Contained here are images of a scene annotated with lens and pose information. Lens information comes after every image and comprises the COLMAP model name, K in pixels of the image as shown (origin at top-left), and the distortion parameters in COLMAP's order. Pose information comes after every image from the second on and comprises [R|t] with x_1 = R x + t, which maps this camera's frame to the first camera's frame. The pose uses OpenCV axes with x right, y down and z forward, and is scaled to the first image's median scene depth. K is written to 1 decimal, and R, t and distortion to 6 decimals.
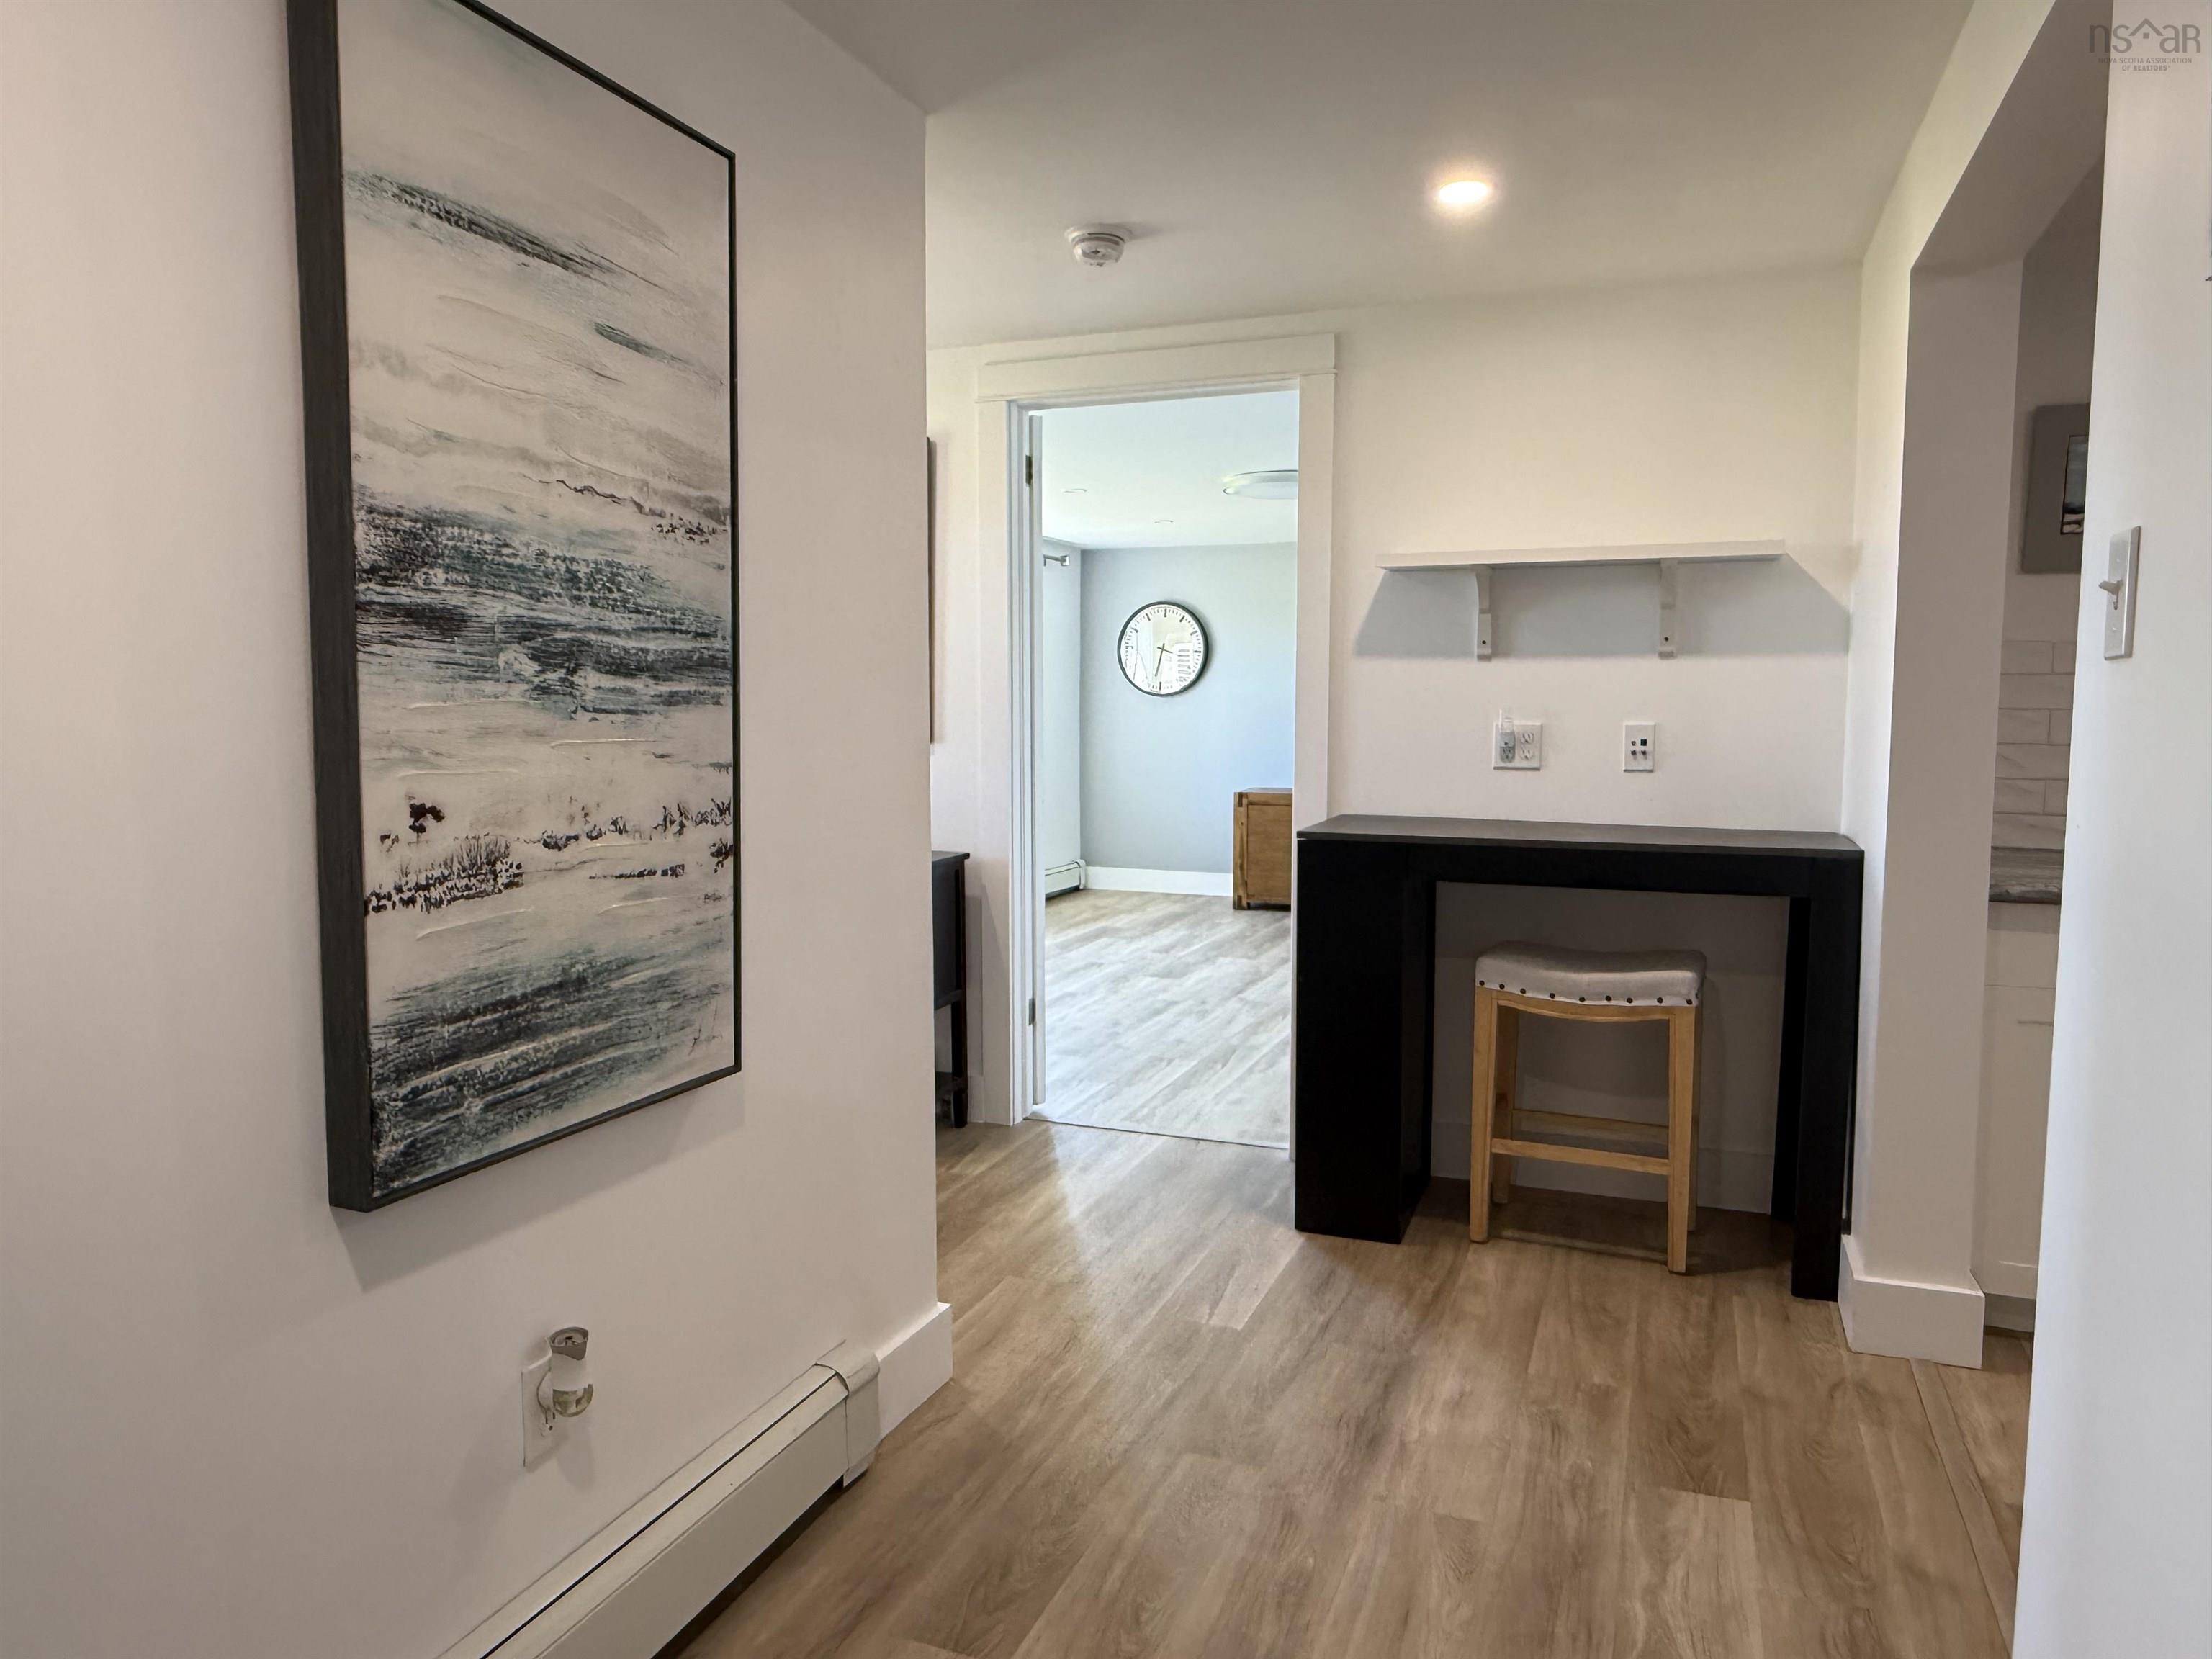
lens RADIAL K [[1429.7, 0, 1106.0], [0, 1429.7, 829.5], [0, 0, 1]] dist [-0.001127, -0.000147]
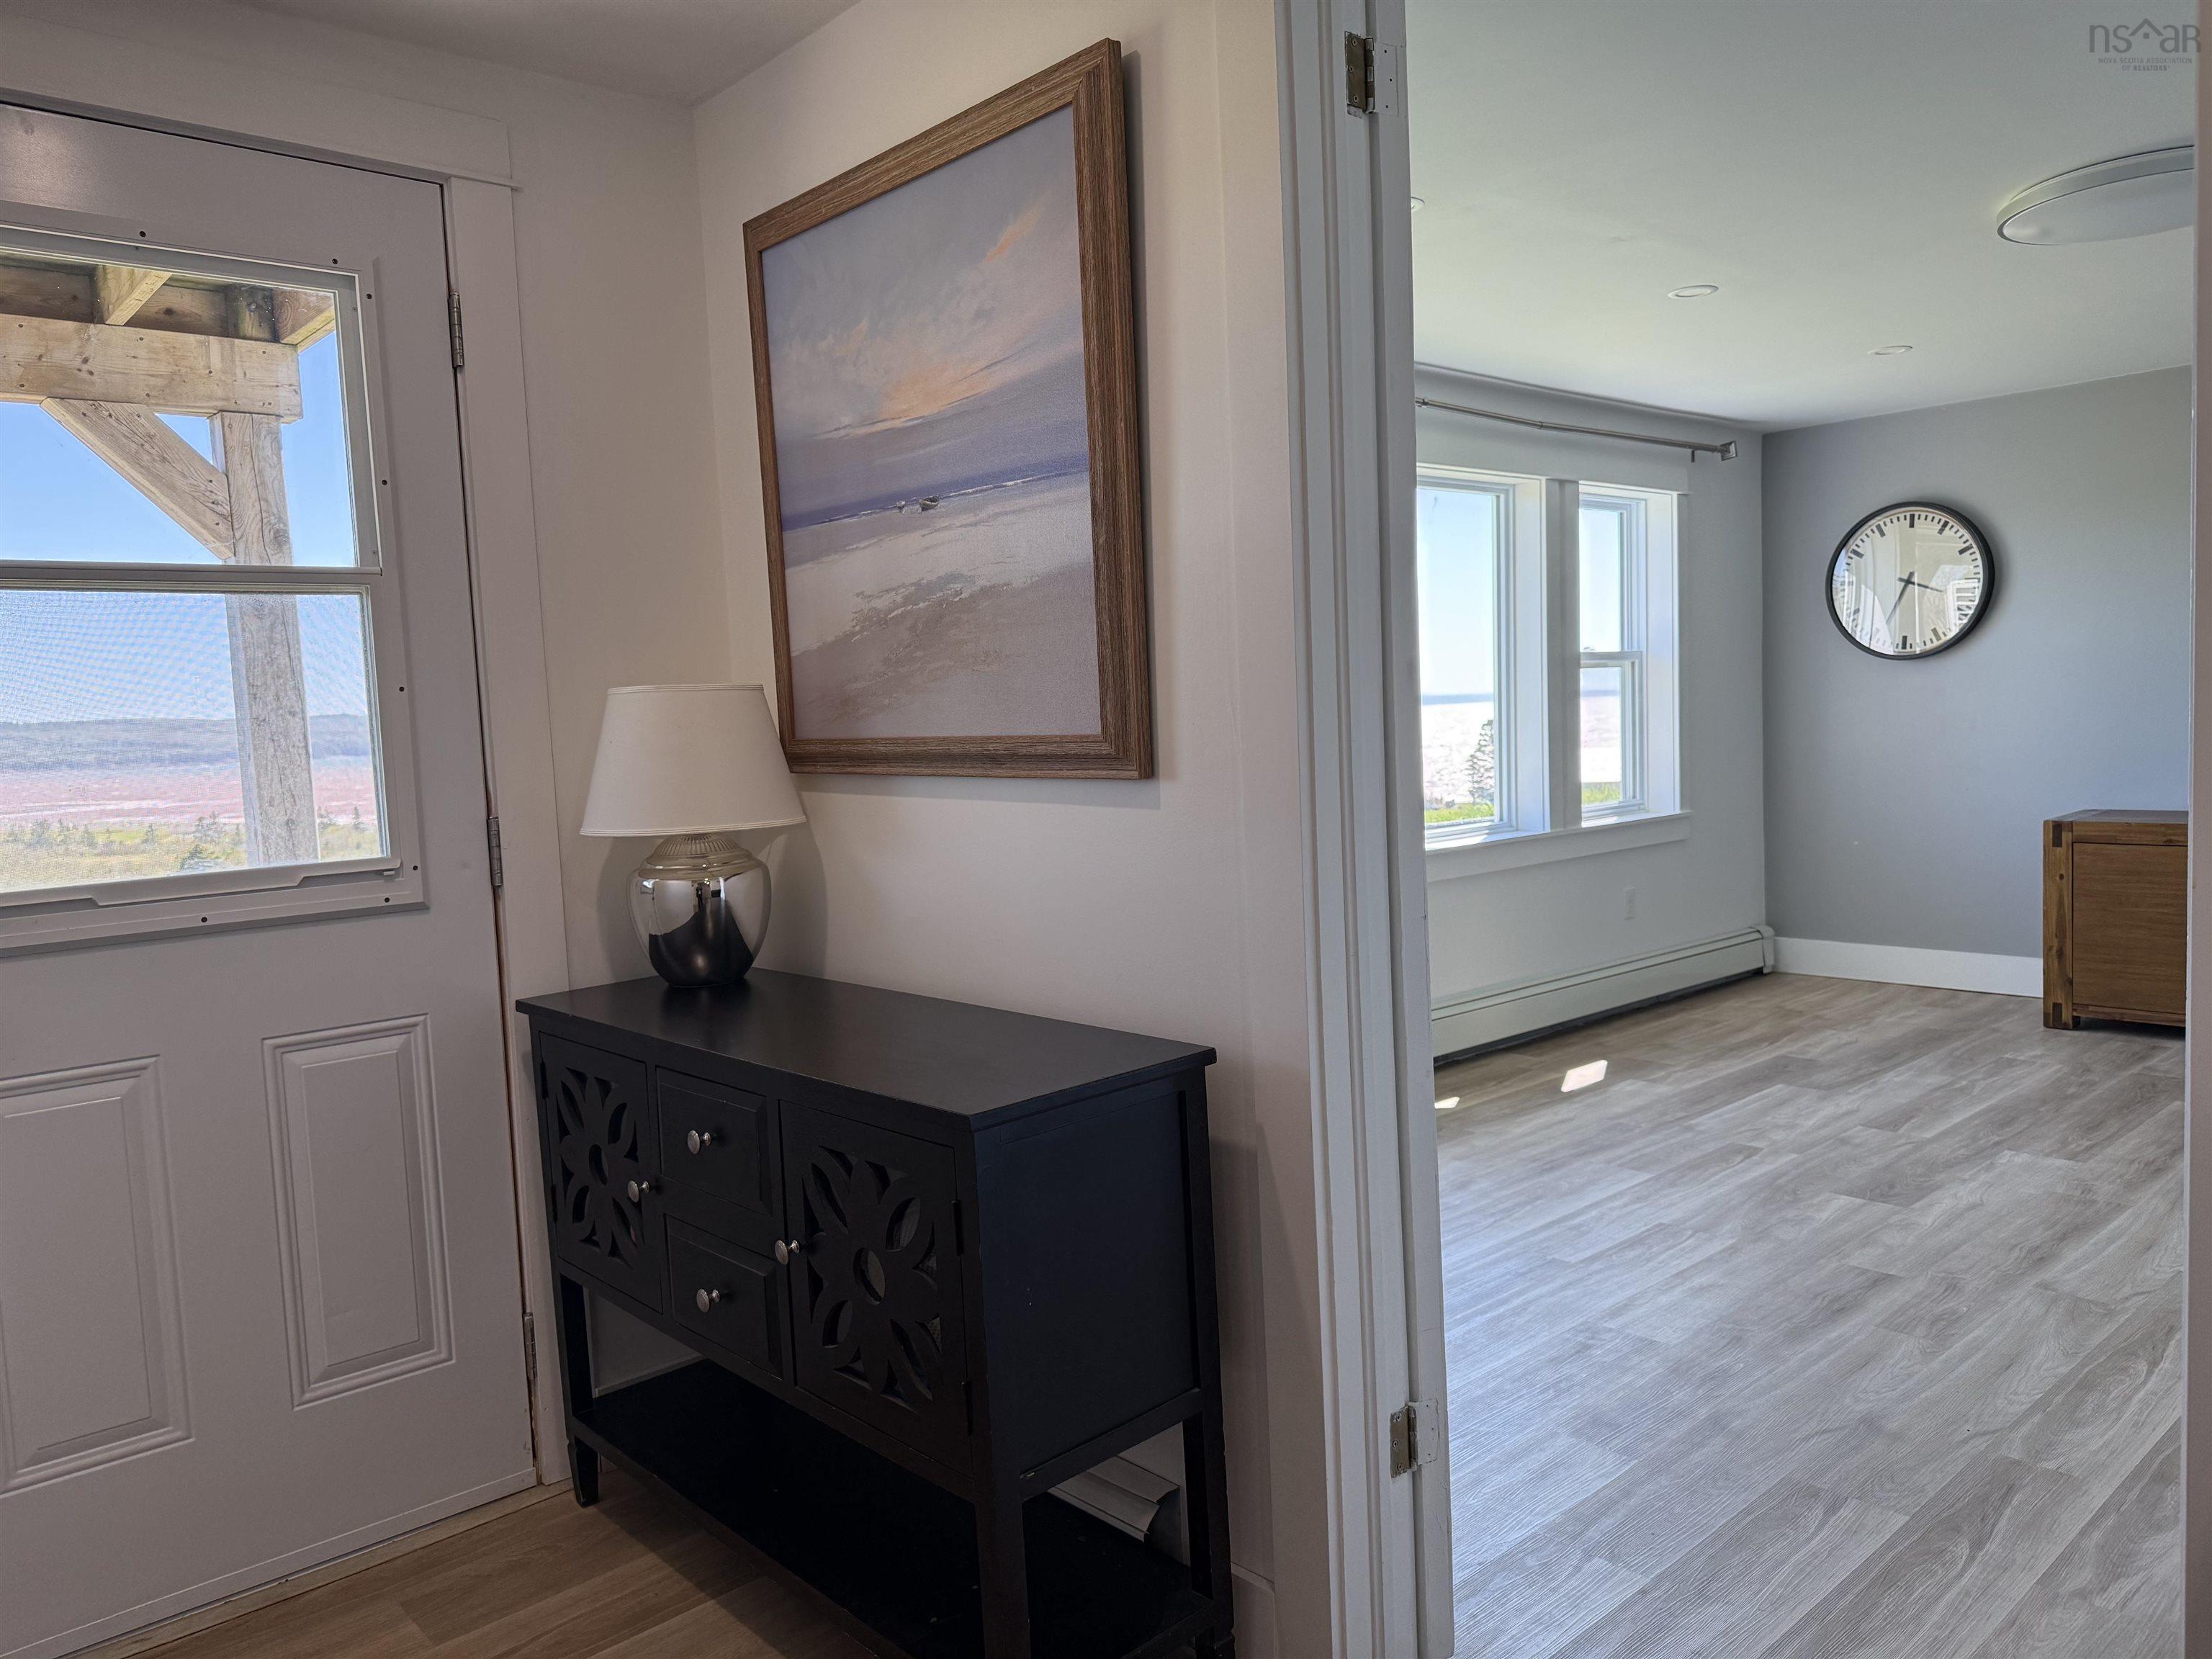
lens RADIAL K [[1562.8, 0, 1106.0], [0, 1562.8, 829.5], [0, 0, 1]] dist [0.031556, -0.052087]
pose [[0.894635, -0.007543, -0.446735, 0.040642], [0.005025, 0.999964, -0.006820, -0.023419], [0.446770, 0.003857, 0.894640, 0.323276]]
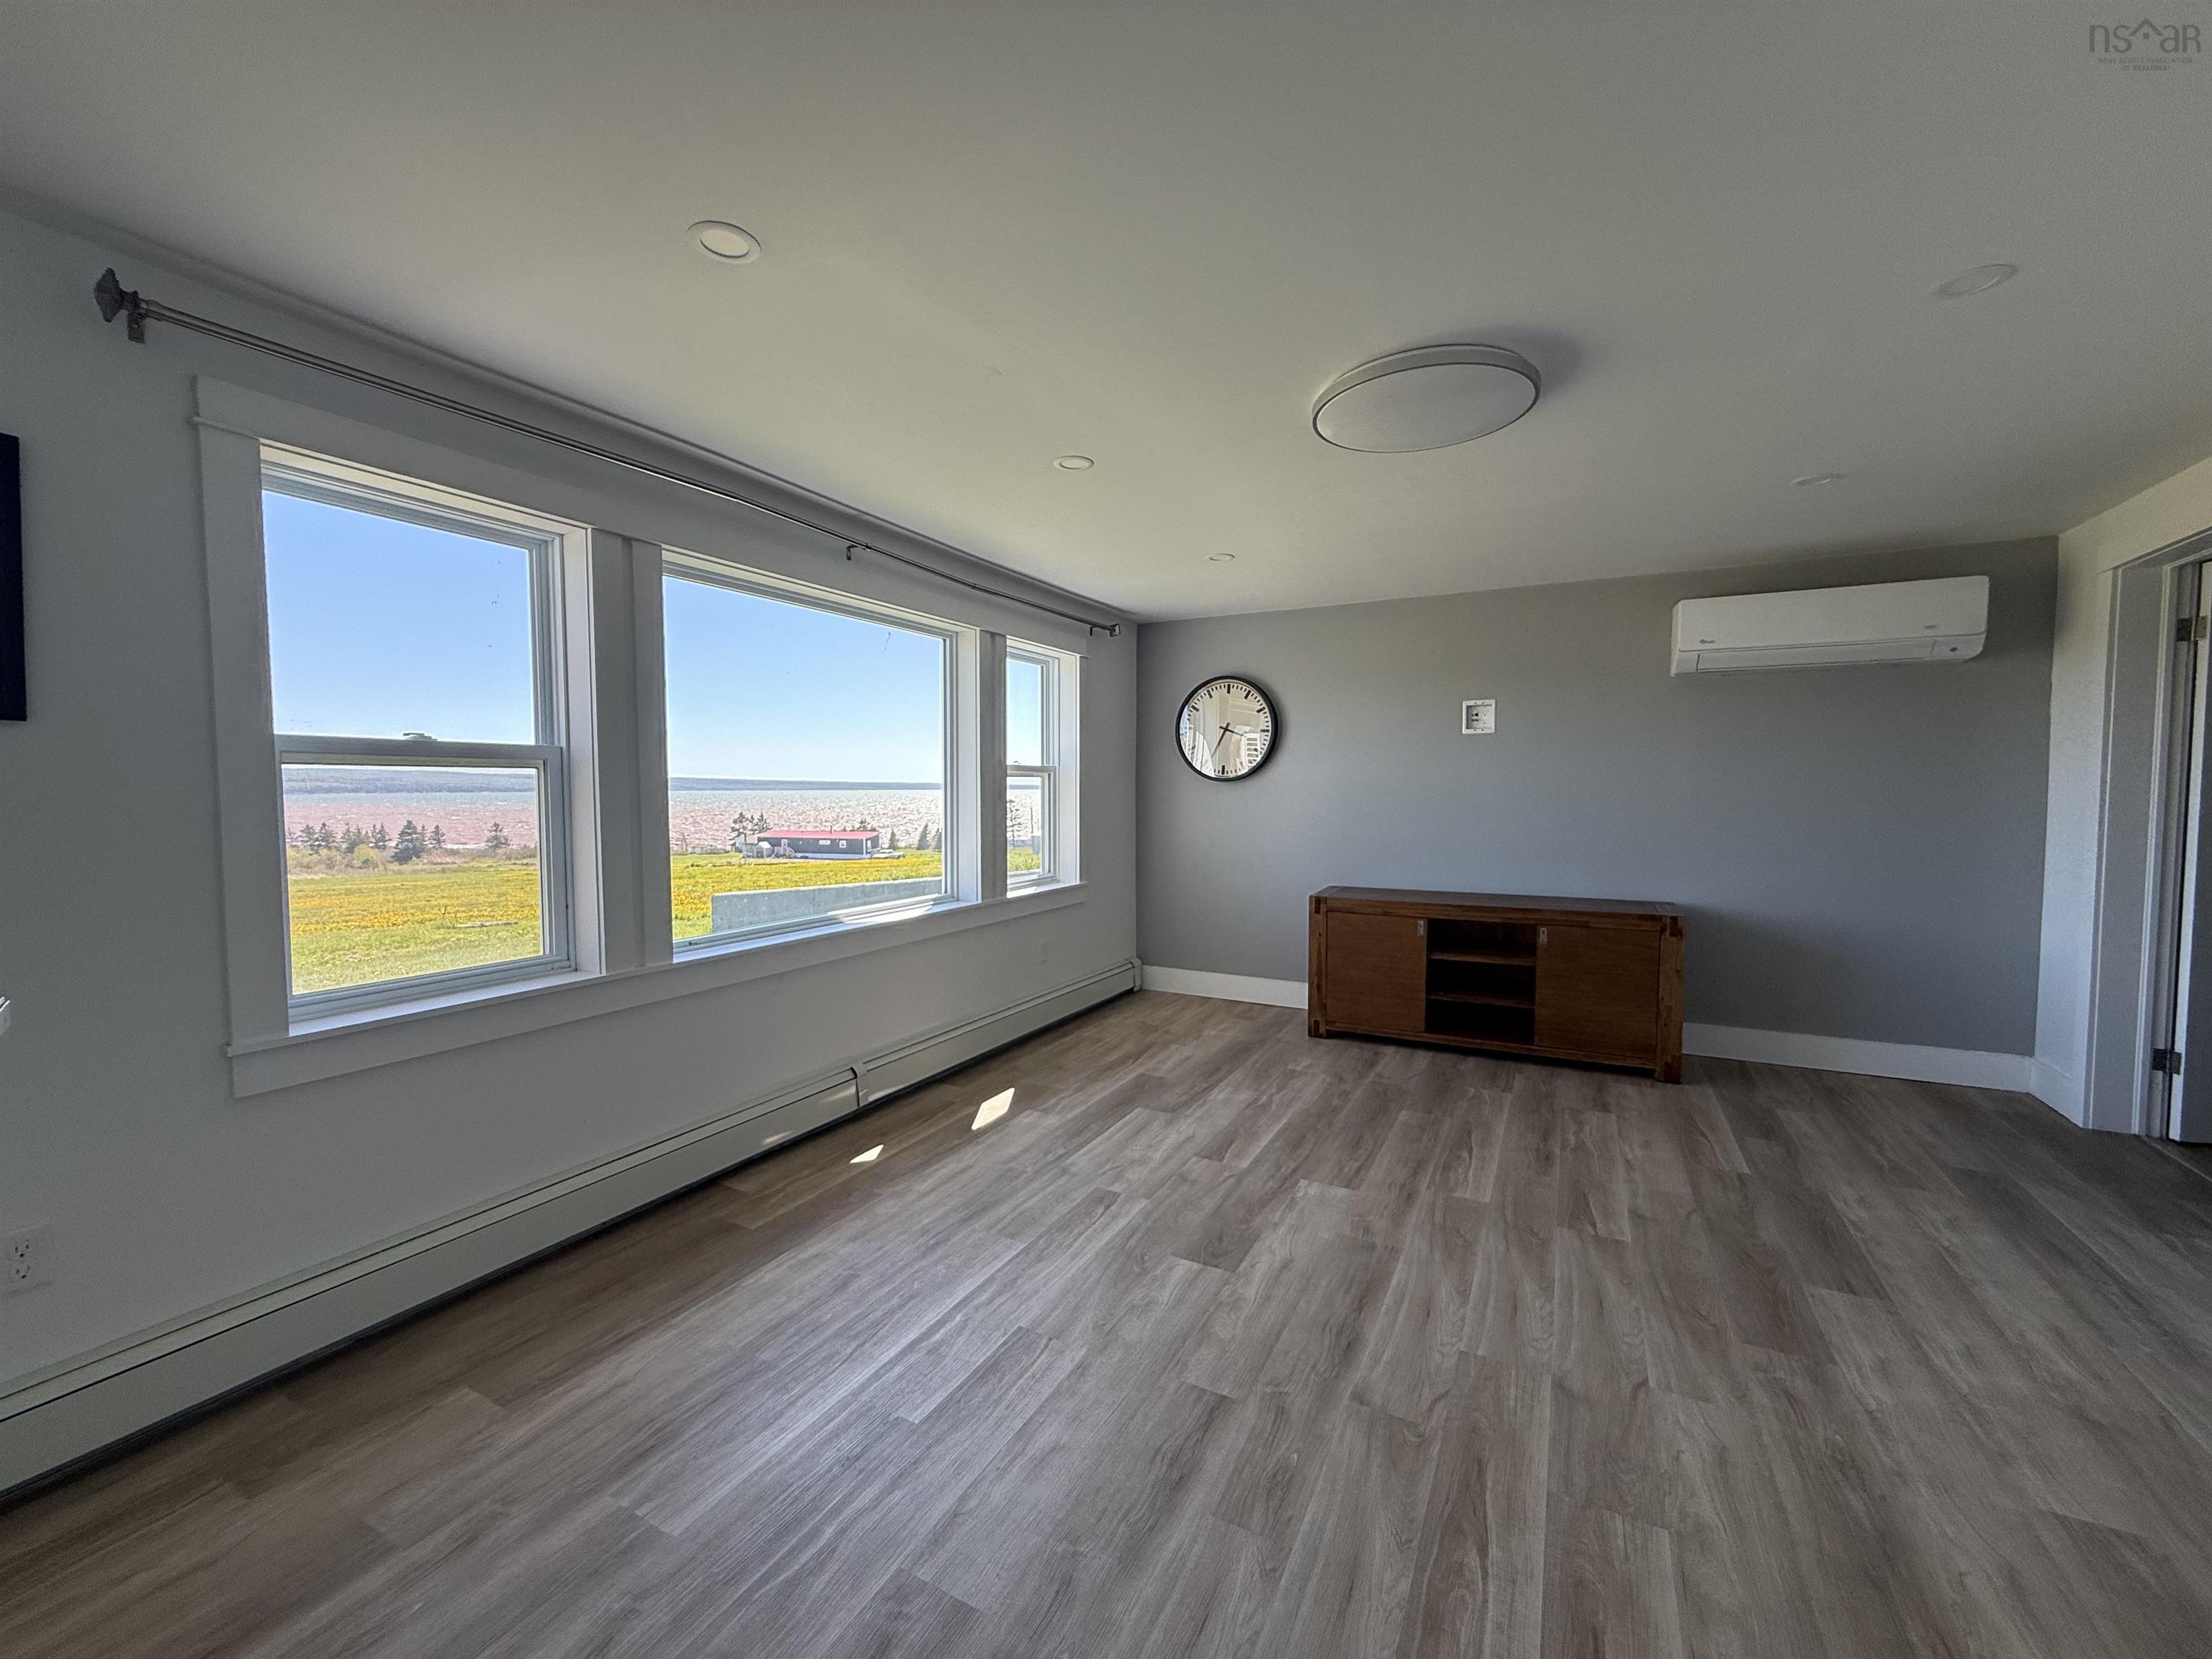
lens RADIAL K [[889.4, 0, 1106.0], [0, 889.4, 829.5], [0, 0, 1]] dist [0.000414, -0.000015]
pose [[0.993764, 0.001981, -0.111484, 0.034430], [-0.006651, 0.999115, -0.041529, -0.049020], [0.111303, 0.042012, 0.992898, 0.549315]]
